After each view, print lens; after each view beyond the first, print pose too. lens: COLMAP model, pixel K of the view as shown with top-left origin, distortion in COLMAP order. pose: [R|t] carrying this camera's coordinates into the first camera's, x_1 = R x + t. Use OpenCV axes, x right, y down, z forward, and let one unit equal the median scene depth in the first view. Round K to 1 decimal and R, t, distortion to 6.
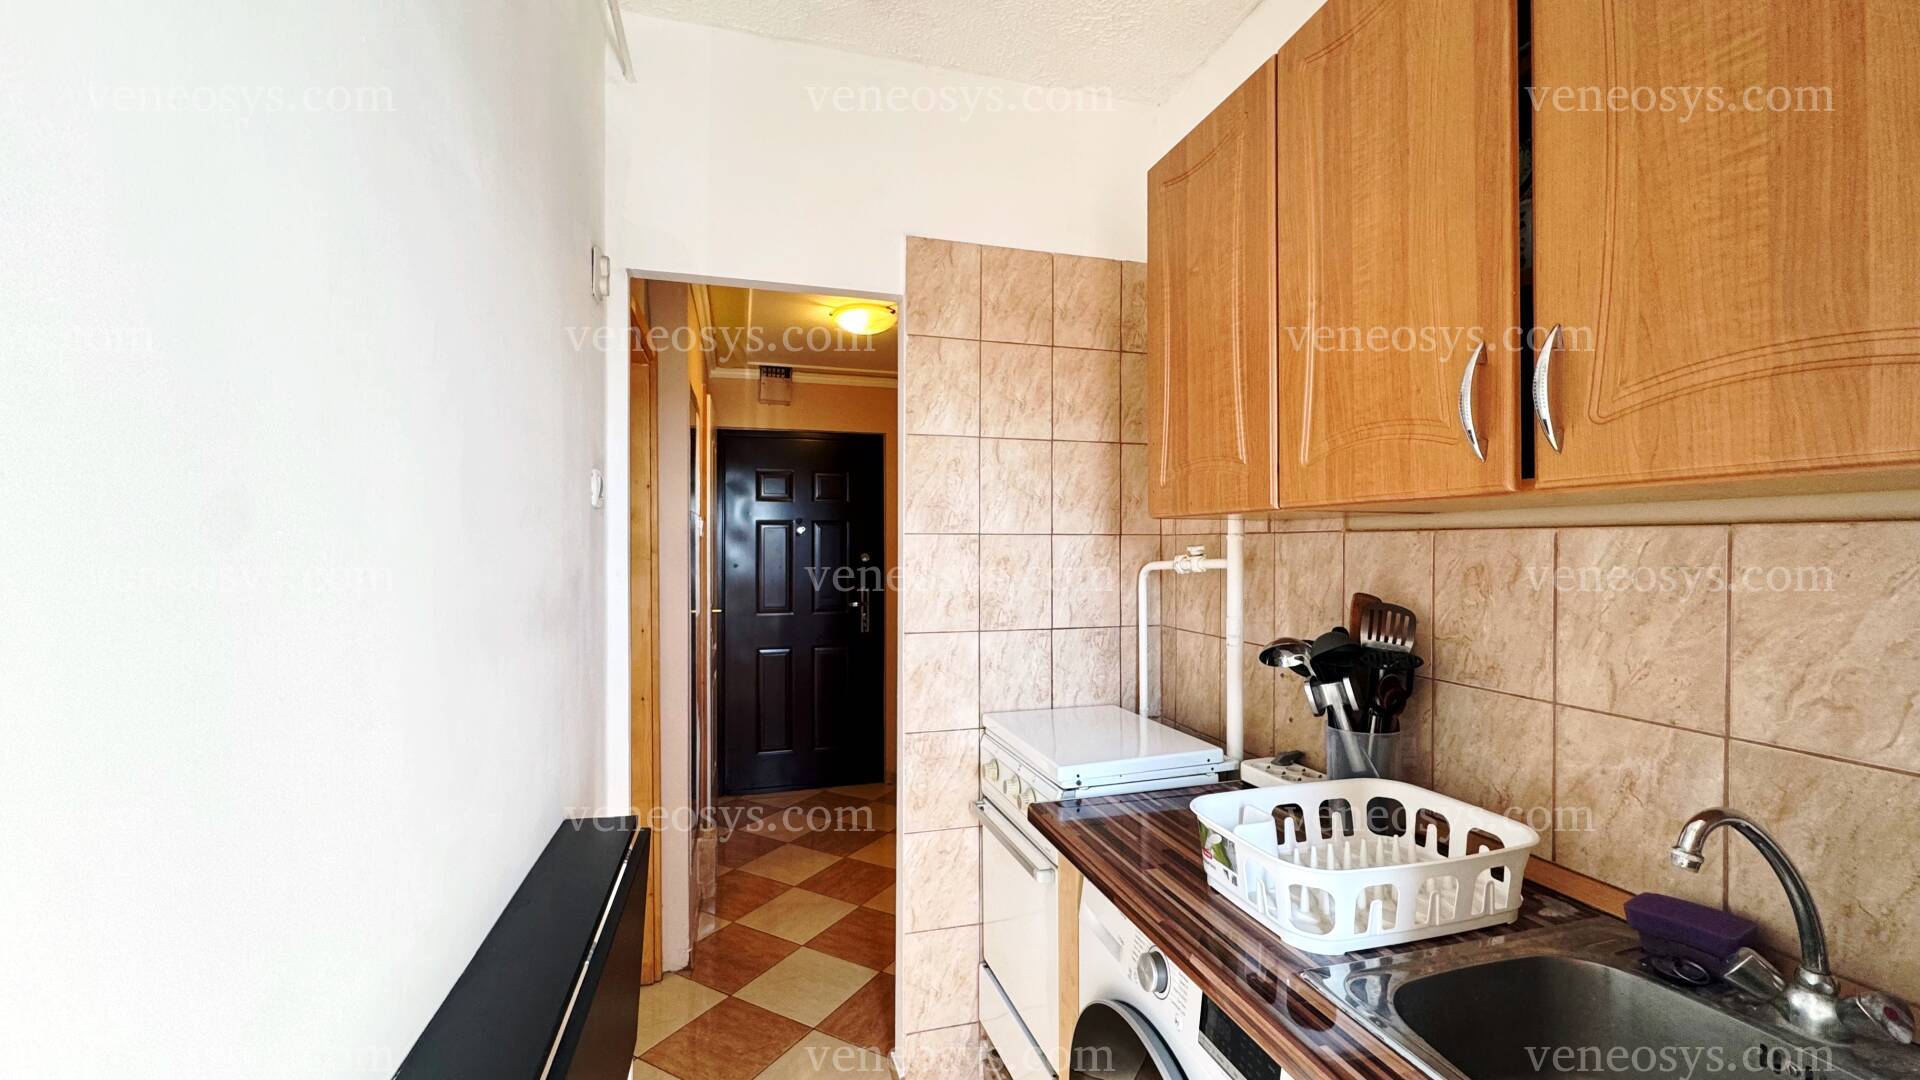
lens RADIAL K [[769.8, 0, 963.6], [0, 769.8, 546.7], [0, 0, 1]] dist [-0.004597, 0.000711]
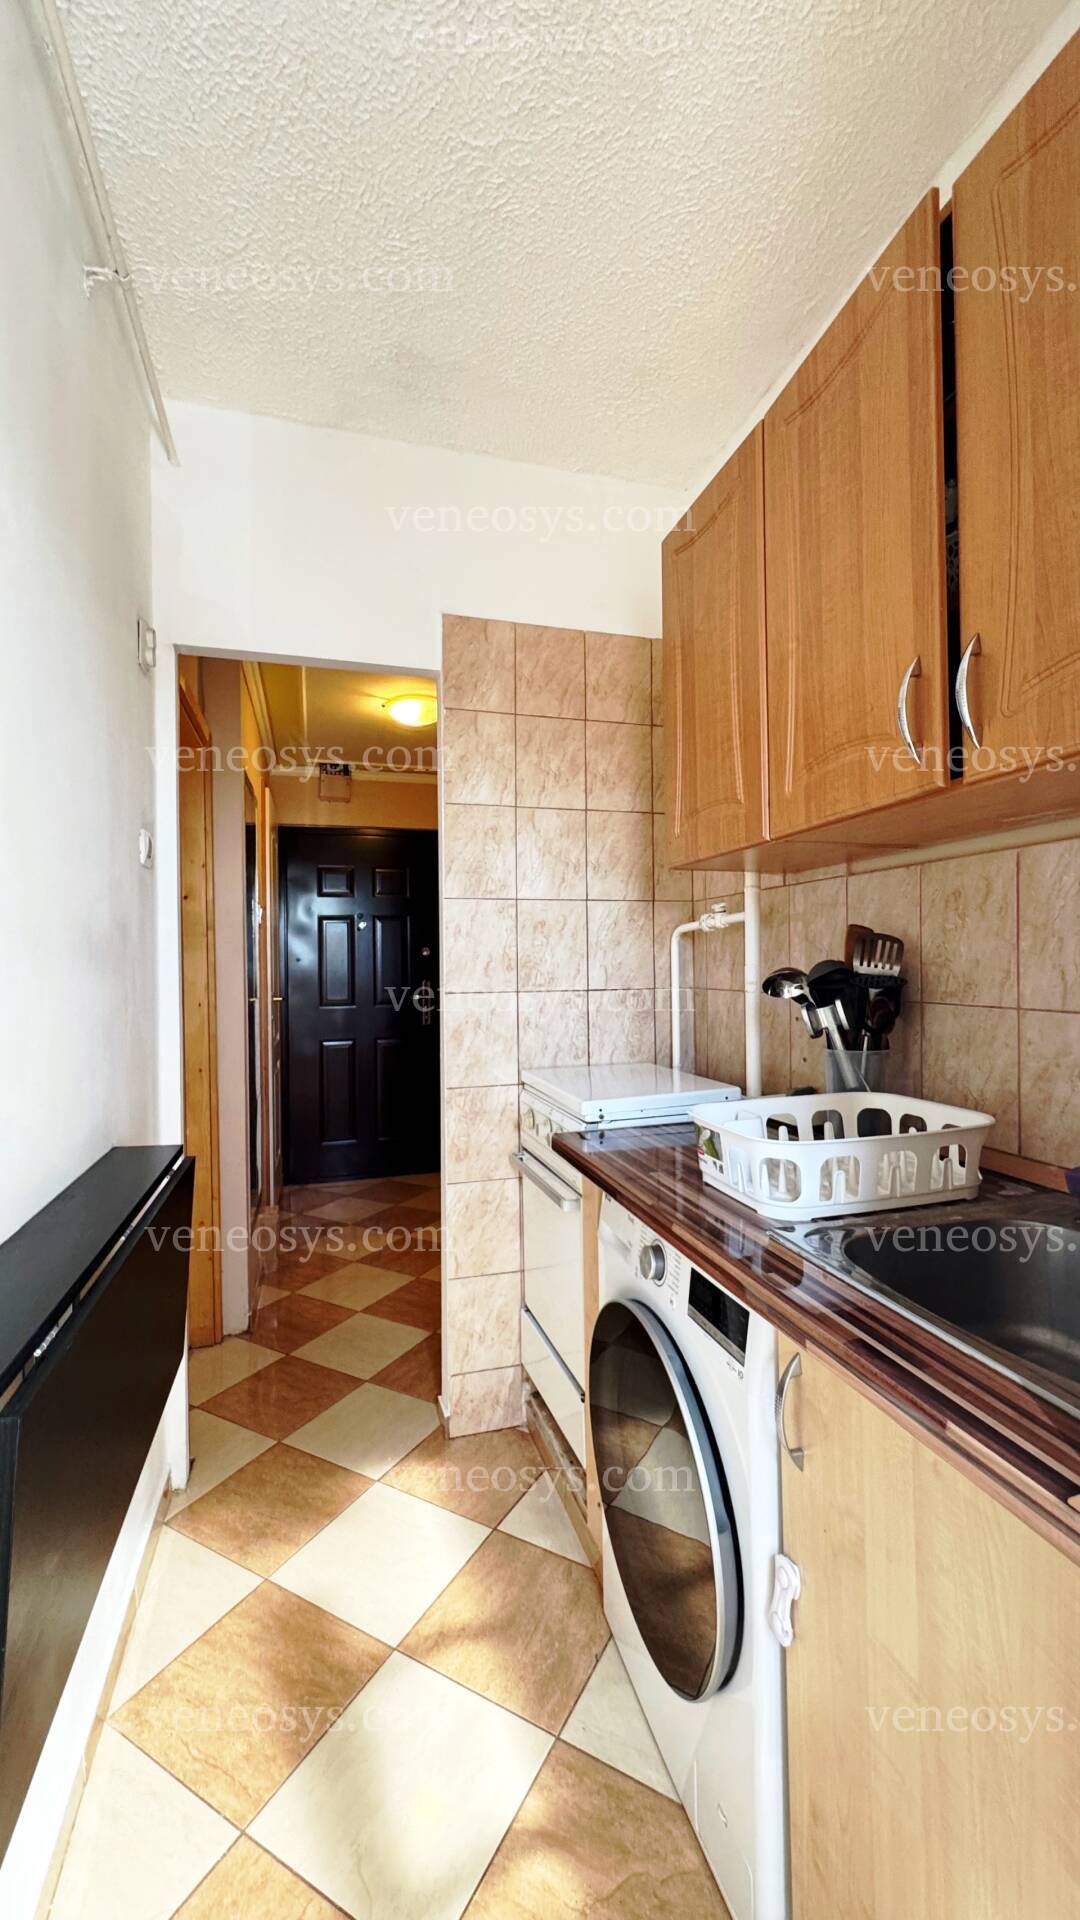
lens RADIAL K [[769.8, 0, 544.0], [0, 769.8, 964.7], [0, 0, 1]] dist [-0.004597, 0.000711]
pose [[0.999919, -0.011889, 0.004562, 0.061505], [0.011895, 0.999929, -0.001186, 0.088767], [-0.004547, 0.001240, 0.999989, -0.056194]]
